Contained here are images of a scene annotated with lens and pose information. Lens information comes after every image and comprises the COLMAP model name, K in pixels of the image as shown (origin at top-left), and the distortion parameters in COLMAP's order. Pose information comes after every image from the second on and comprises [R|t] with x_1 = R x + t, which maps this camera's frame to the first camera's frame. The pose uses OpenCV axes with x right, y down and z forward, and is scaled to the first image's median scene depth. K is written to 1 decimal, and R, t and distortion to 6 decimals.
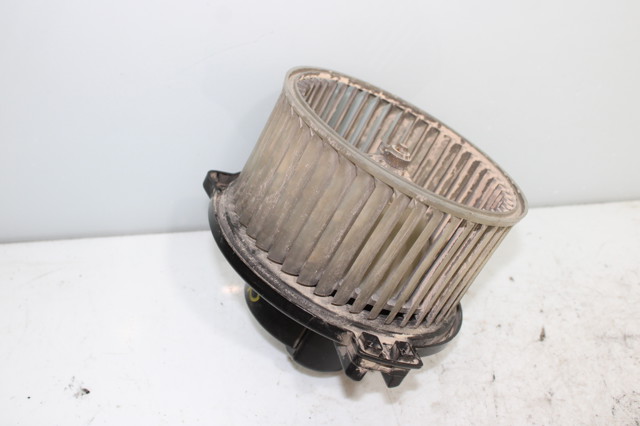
lens RADIAL K [[753.5, 0, 318.9], [0, 753.5, 210.8], [0, 0, 1]] dist [-0.027341, 0.000000]
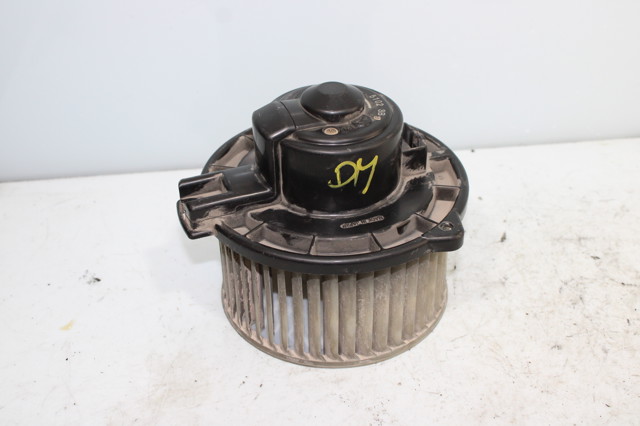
lens RADIAL K [[880.8, 0, 321.7], [0, 880.8, 212.5], [0, 0, 1]] dist [-0.008432, 0.000000]
pose [[0.998151, -0.021513, -0.056848, 0.106912], [0.015377, 0.994221, -0.106244, 0.267959], [0.058806, 0.105174, 0.992714, -0.317056]]
